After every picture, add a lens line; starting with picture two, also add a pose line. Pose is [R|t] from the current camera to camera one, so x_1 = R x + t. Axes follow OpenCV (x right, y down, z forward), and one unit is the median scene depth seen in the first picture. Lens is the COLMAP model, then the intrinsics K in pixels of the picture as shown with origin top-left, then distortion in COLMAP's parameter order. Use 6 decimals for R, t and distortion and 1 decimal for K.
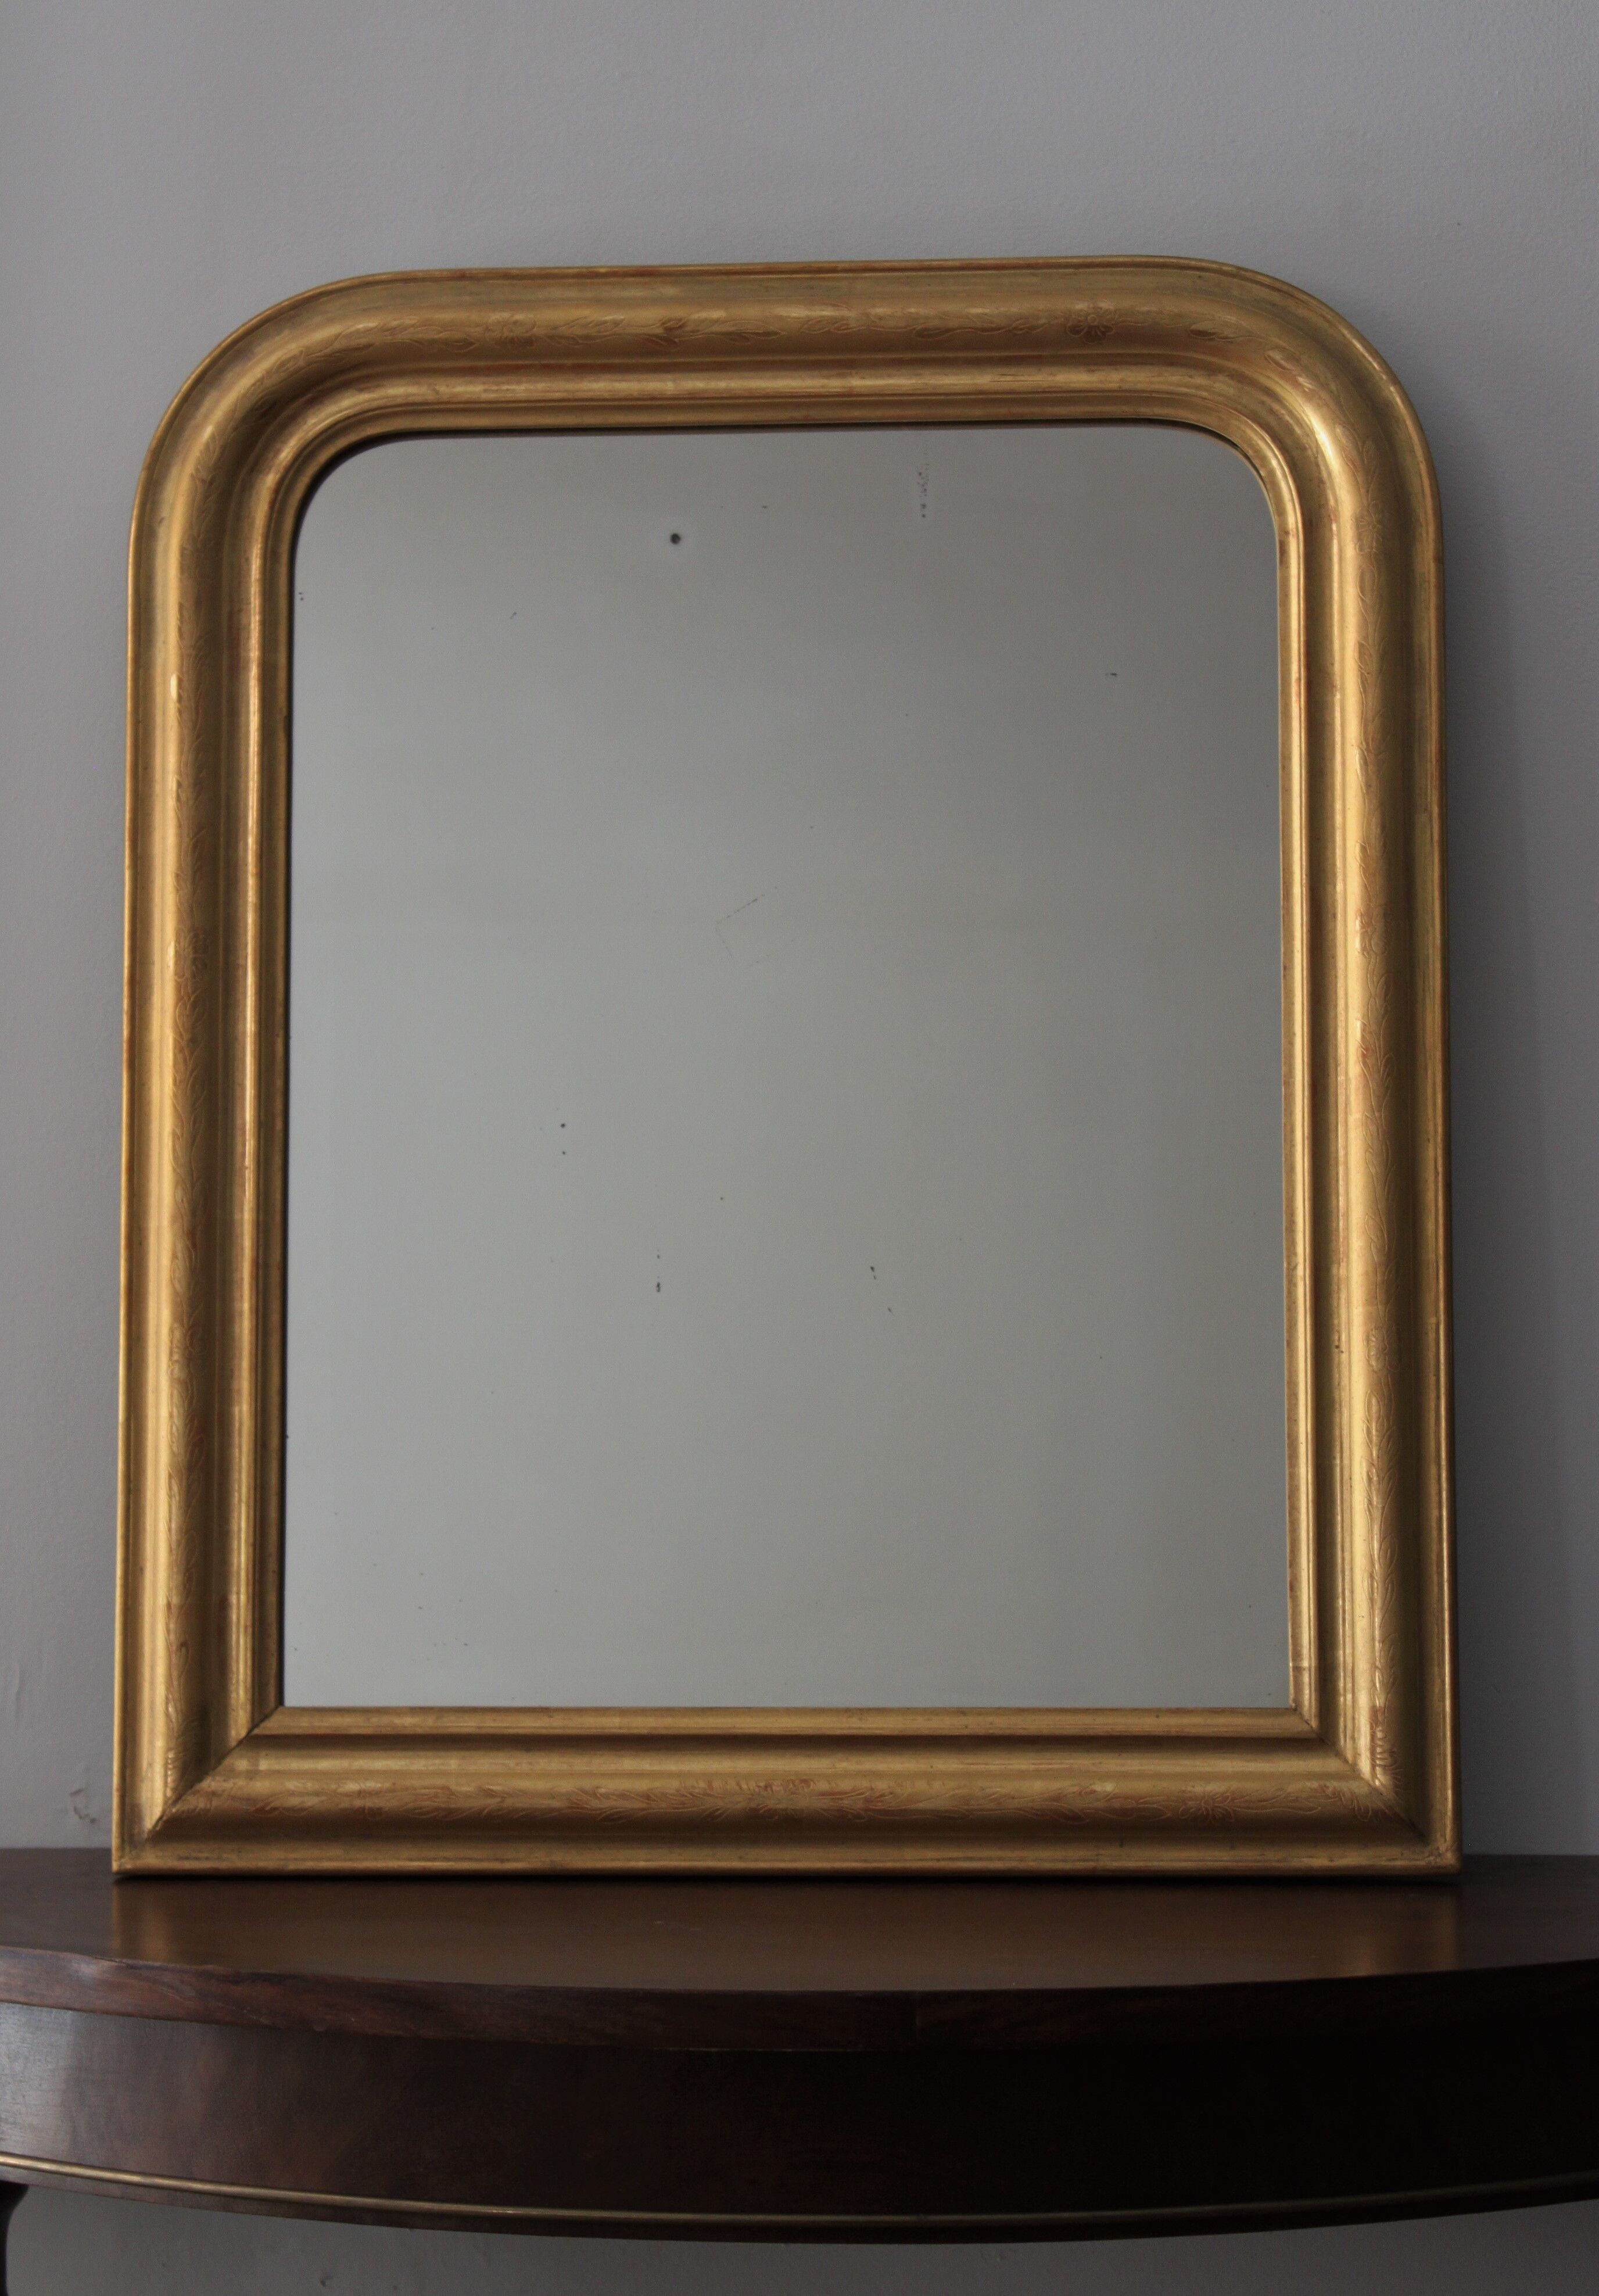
lens RADIAL K [[5917.9, 0, 799.5], [0, 5917.9, 1148.0], [0, 0, 1]] dist [-0.043675, -0.760183]
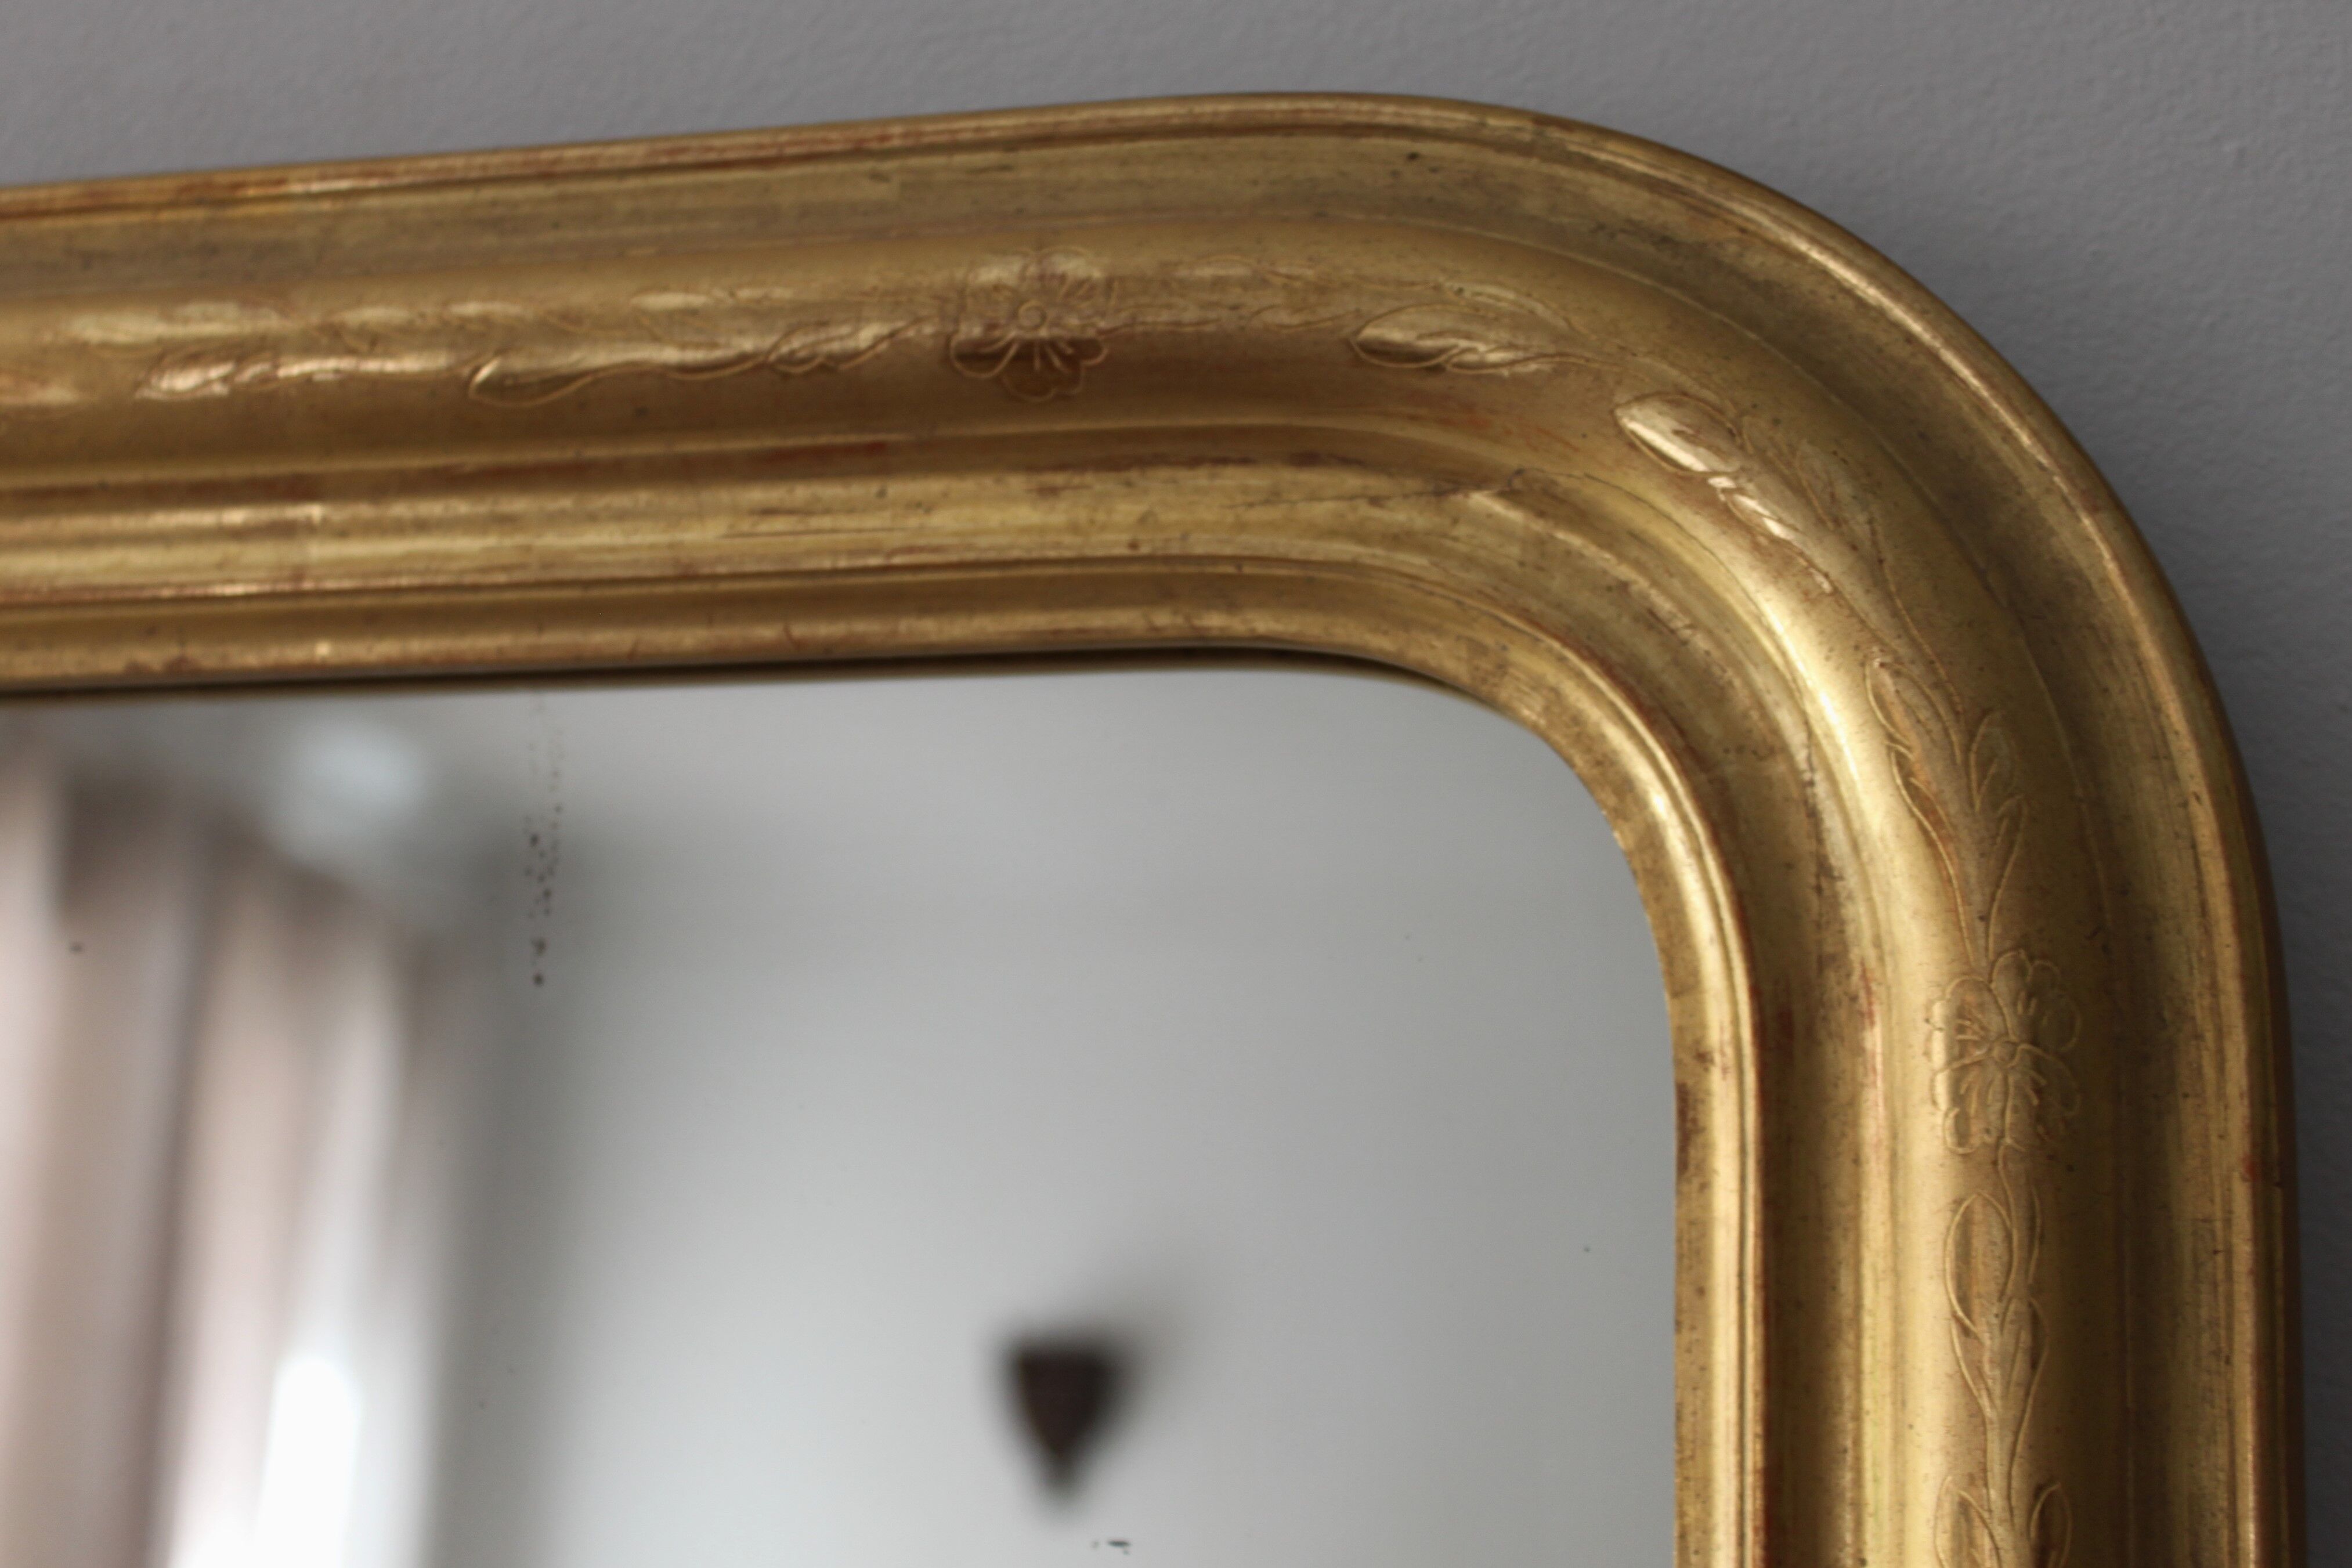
lens RADIAL K [[4154.9, 0, 1176.0], [0, 4154.9, 784.0], [0, 0, 1]] dist [-0.032660, -0.014283]
pose [[0.977097, -0.012156, -0.212447, 0.100122], [-0.000526, 0.998226, -0.059537, -0.105663], [0.212794, 0.058285, 0.975357, 0.808453]]
